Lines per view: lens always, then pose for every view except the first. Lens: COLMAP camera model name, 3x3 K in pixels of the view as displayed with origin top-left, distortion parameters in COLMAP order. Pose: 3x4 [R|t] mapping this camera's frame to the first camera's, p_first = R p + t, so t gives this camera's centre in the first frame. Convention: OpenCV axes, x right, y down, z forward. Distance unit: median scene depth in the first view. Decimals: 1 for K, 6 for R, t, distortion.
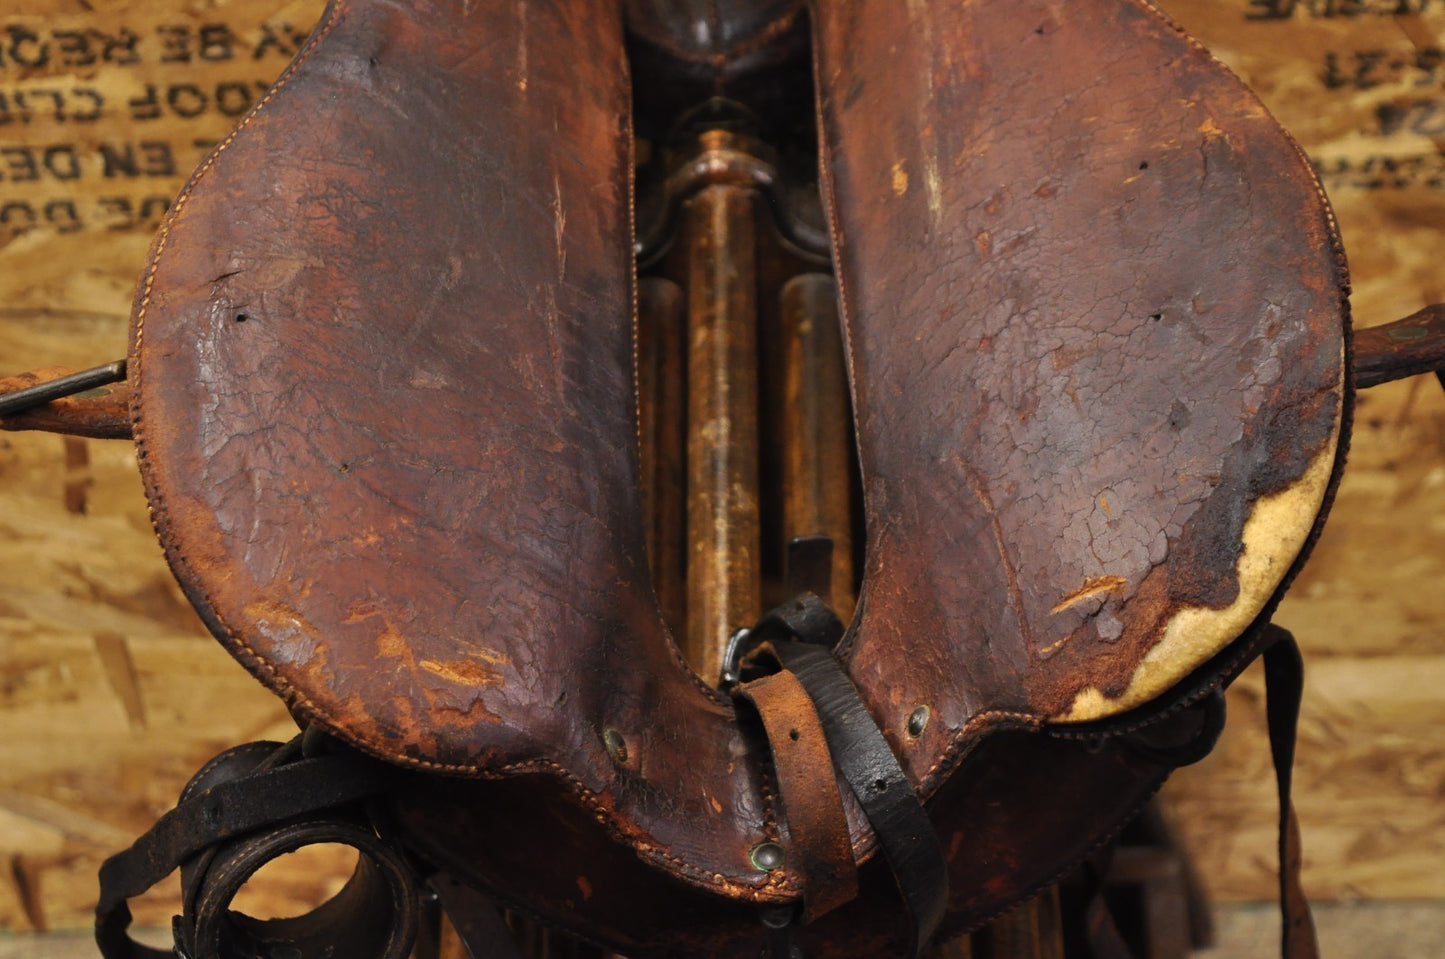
lens RADIAL K [[3033.9, 0, 718.1], [0, 3033.9, 478.9], [0, 0, 1]] dist [0.044627, 0.153317]
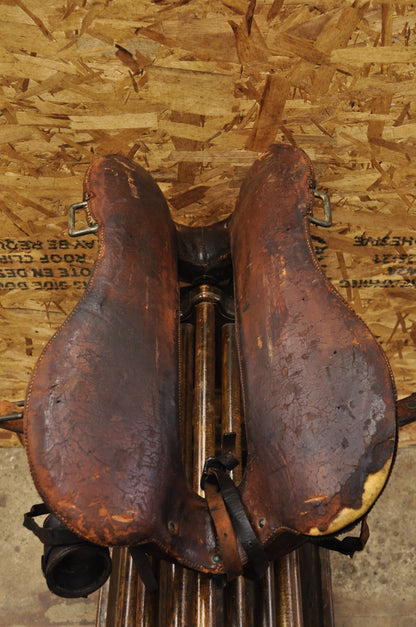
lens RADIAL K [[709.0, 0, 208.0], [0, 709.0, 313.5], [0, 0, 1]] dist [-0.060008, -0.000175]
pose [[0.999768, 0.018664, 0.010773, -0.005870], [-0.019700, 0.994186, 0.105859, -0.212541], [-0.008734, -0.106047, 0.994323, 0.234342]]
